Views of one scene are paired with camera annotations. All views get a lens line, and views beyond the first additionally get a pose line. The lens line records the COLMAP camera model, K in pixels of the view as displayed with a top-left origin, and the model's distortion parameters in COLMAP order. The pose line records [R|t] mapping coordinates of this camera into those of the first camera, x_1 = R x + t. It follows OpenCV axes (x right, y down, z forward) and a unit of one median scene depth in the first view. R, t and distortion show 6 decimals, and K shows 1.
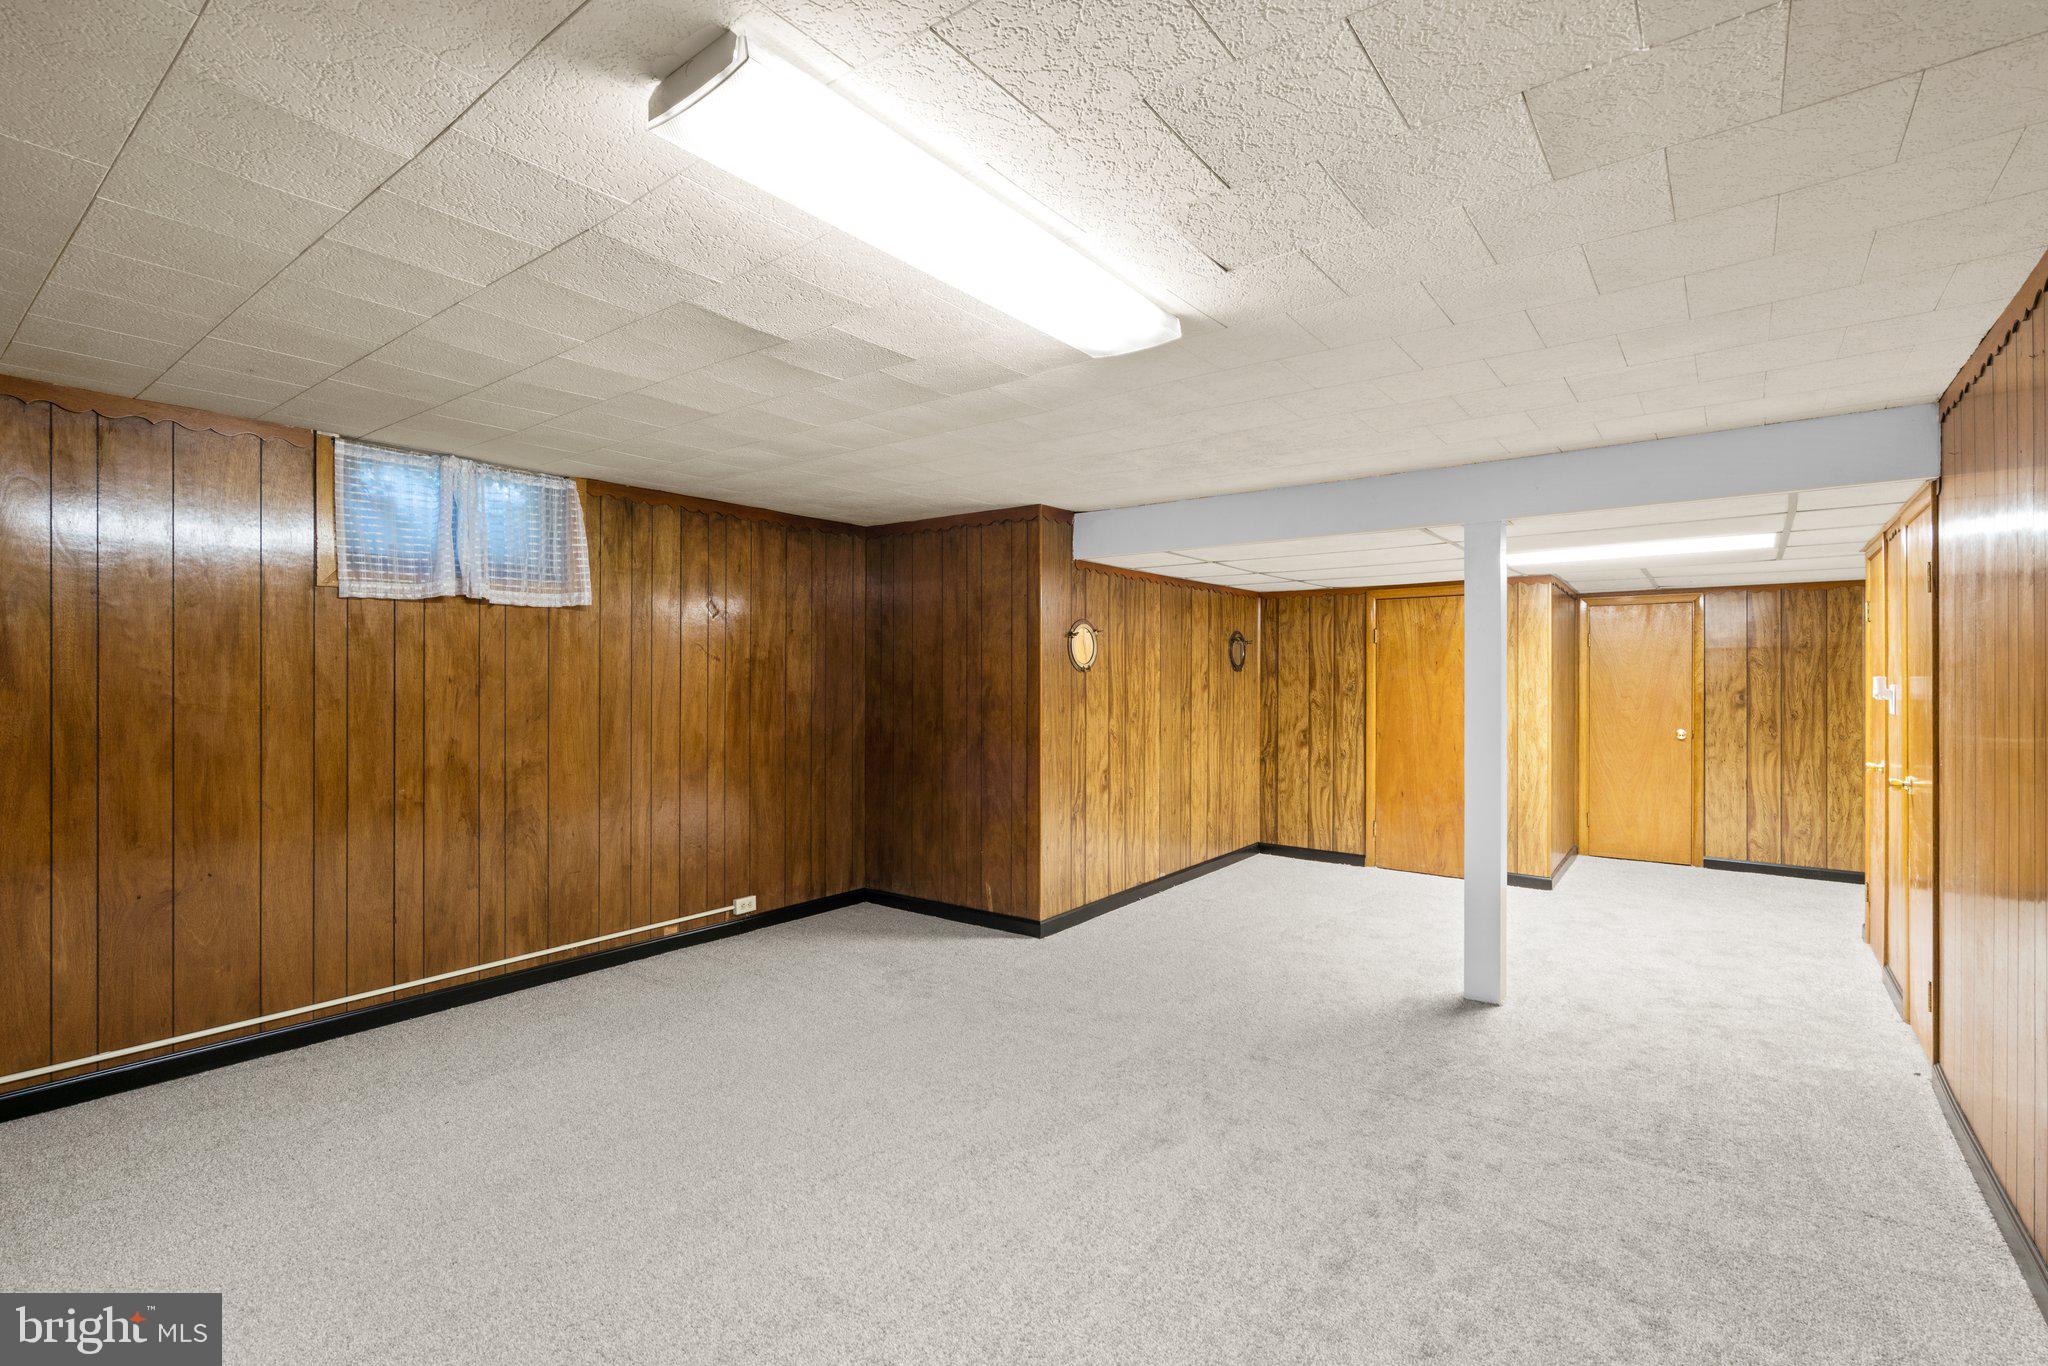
lens RADIAL K [[941.0, 0, 1015.3], [0, 941.0, 670.7], [0, 0, 1]] dist [-0.001622, 0.003376]
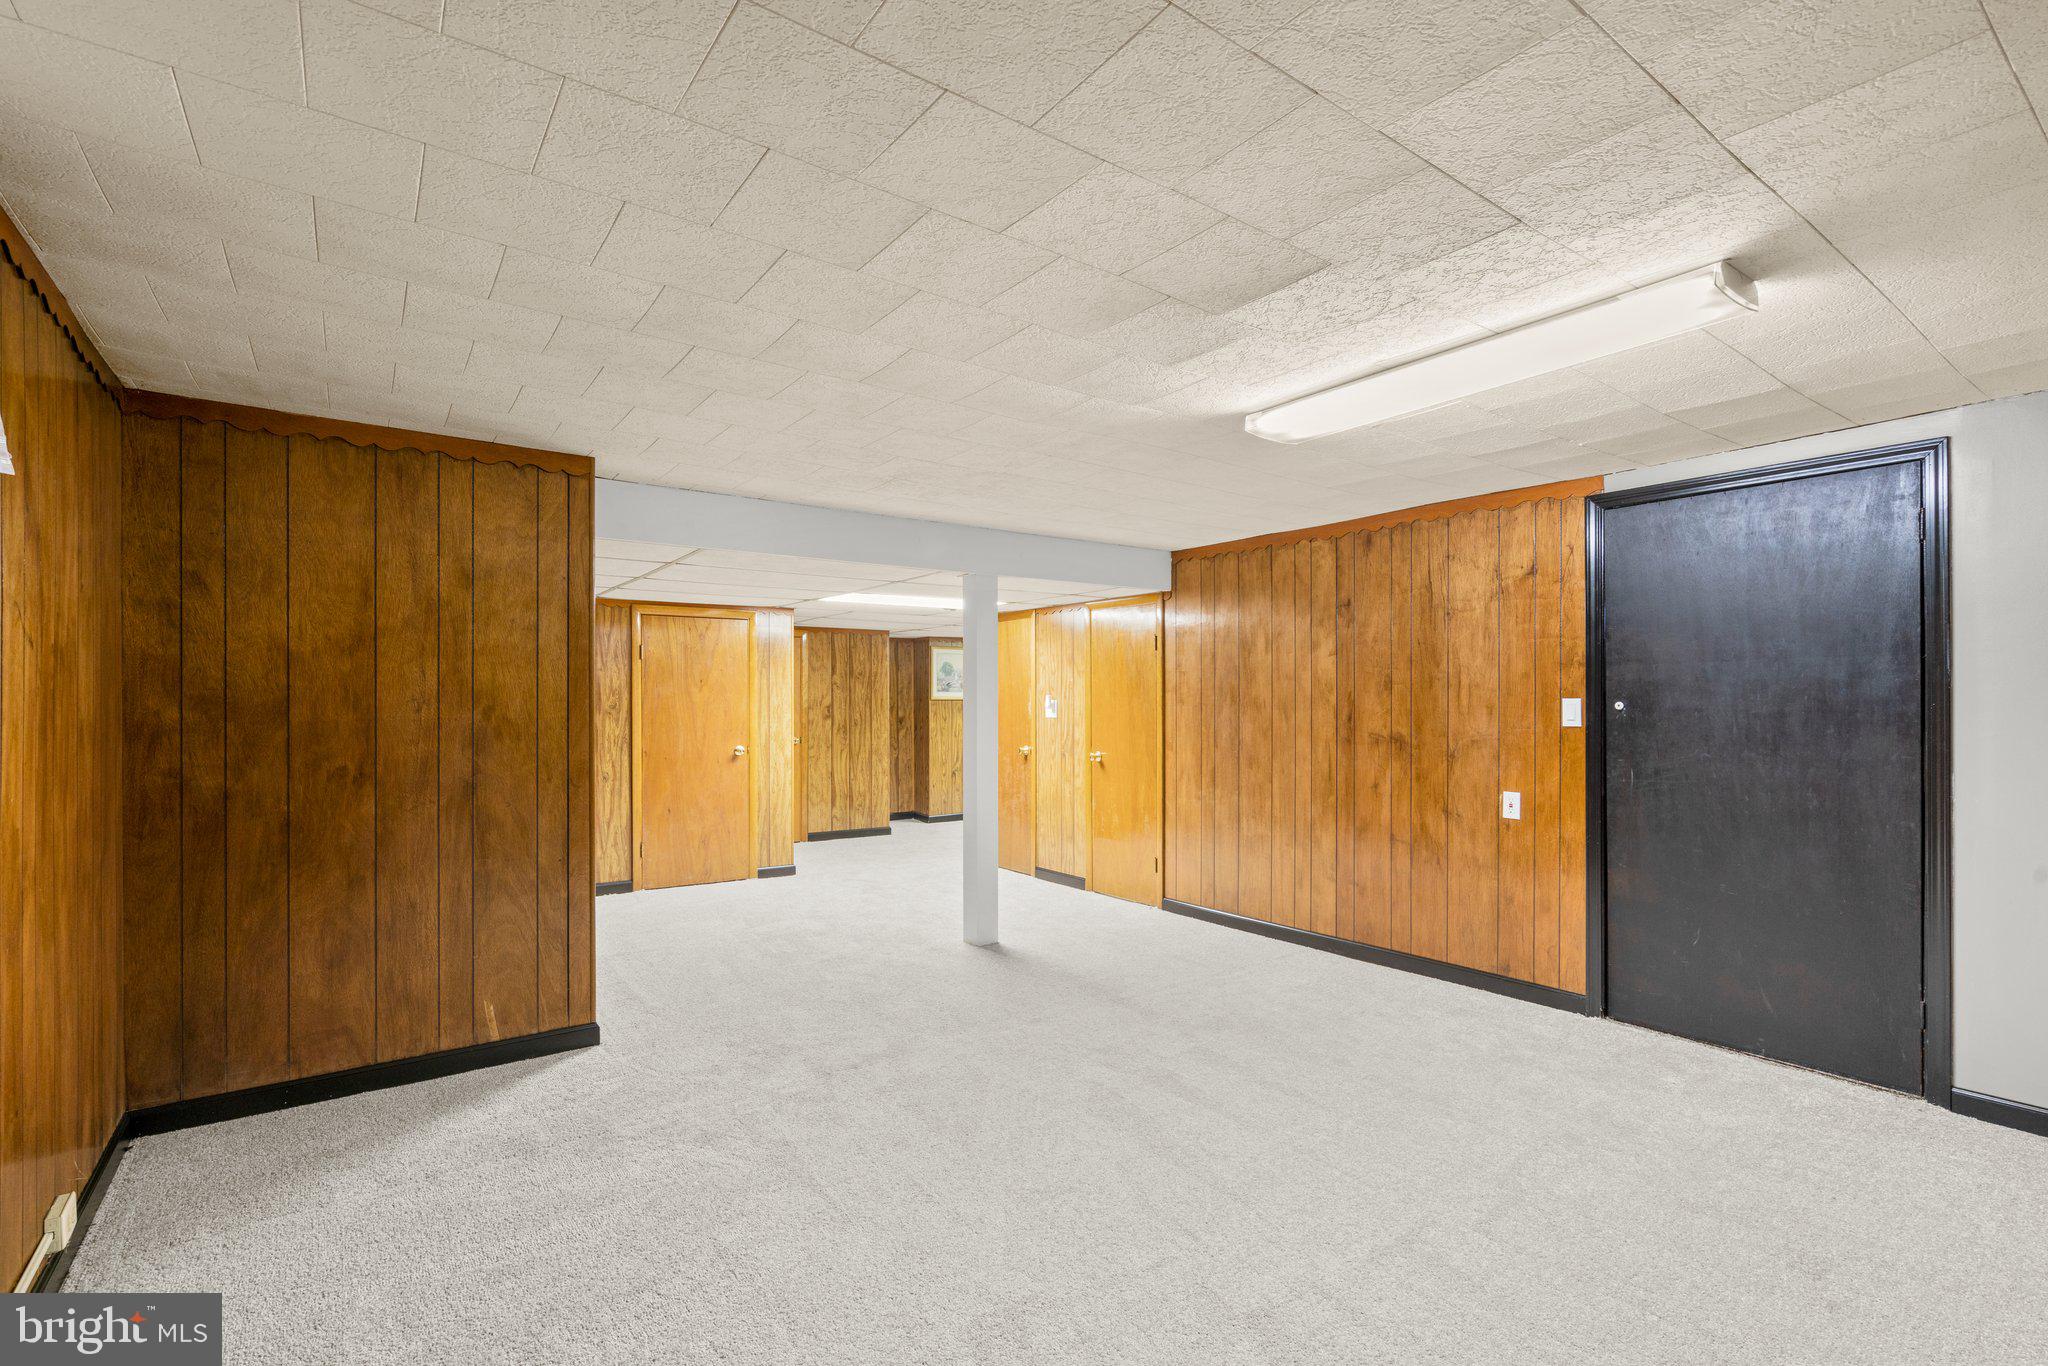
lens RADIAL K [[941.0, 0, 1020.8], [0, 941.0, 700.7], [0, 0, 1]] dist [-0.001622, 0.003376]
pose [[0.284209, -0.002017, 0.958760, -0.526279], [-0.007673, 0.999961, 0.004378, 0.006965], [-0.958732, -0.008601, 0.284183, 0.421152]]
